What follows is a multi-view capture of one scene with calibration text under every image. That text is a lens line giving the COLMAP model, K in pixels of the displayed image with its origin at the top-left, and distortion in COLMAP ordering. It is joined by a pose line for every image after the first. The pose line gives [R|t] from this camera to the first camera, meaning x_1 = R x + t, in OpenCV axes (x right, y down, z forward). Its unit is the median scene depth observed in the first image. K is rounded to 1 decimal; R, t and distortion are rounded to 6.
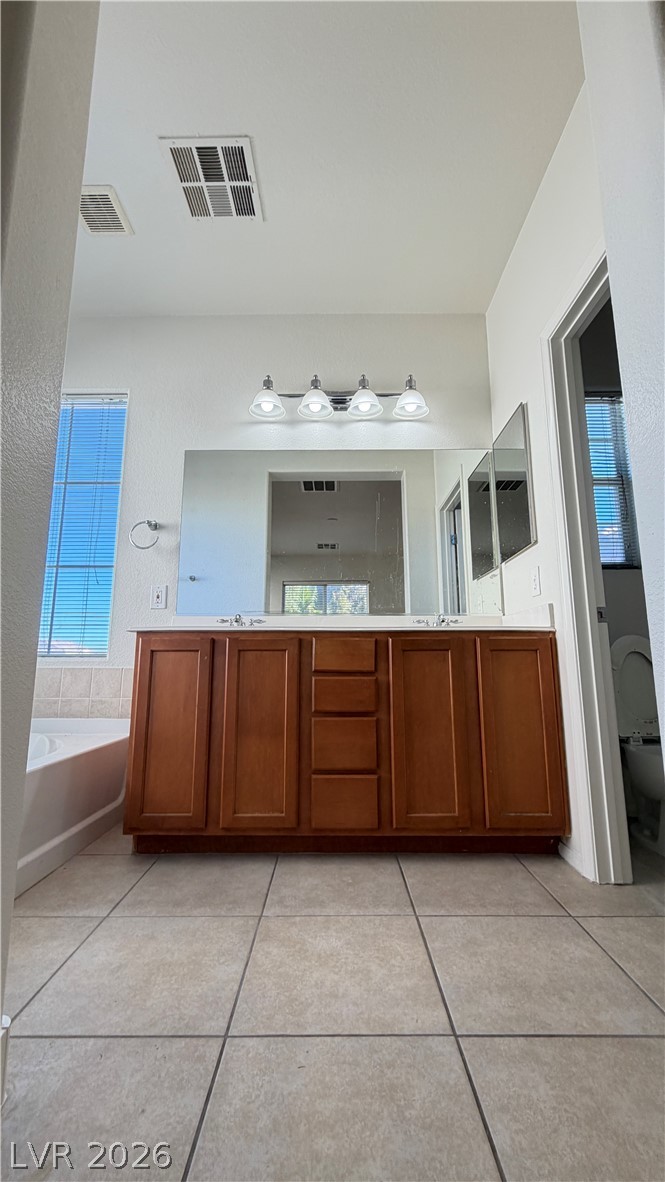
lens RADIAL K [[470.1, 0, 332.5], [0, 470.1, 591.0], [0, 0, 1]] dist [-0.000387, 0.000512]
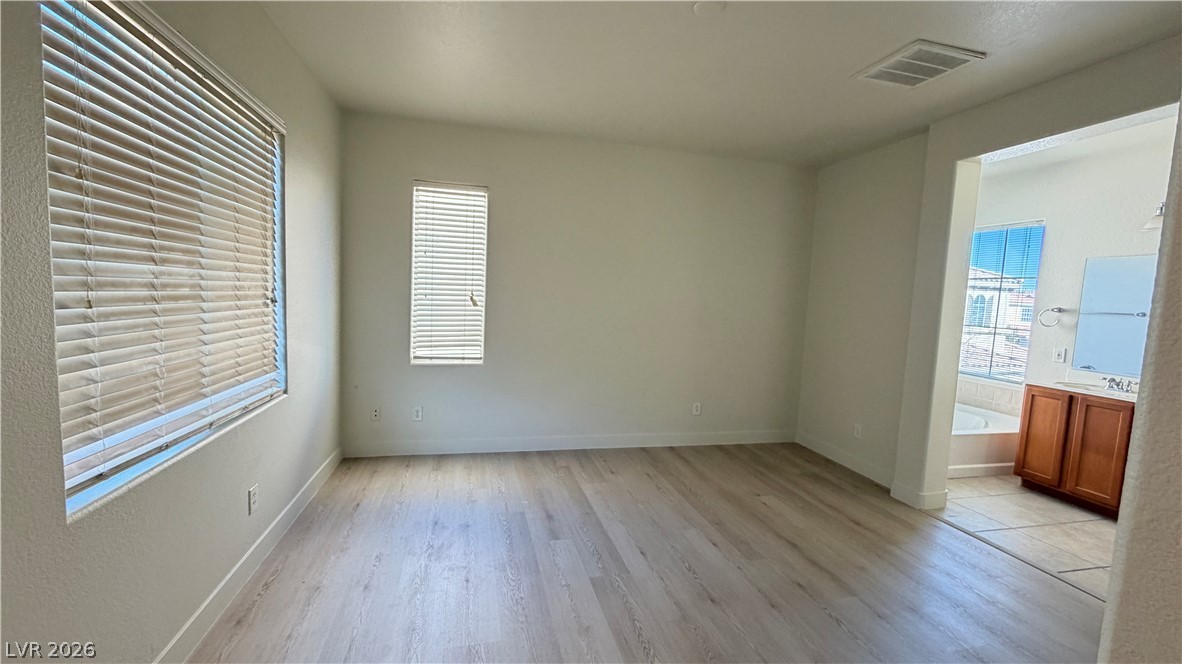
lens RADIAL K [[470.1, 0, 588.9], [0, 470.1, 332.9], [0, 0, 1]] dist [-0.000387, 0.000512]
pose [[0.238456, 0.094153, -0.966578, 1.094807], [0.109262, 0.986369, 0.123036, -0.596365], [0.964987, -0.134949, 0.224919, -1.264360]]
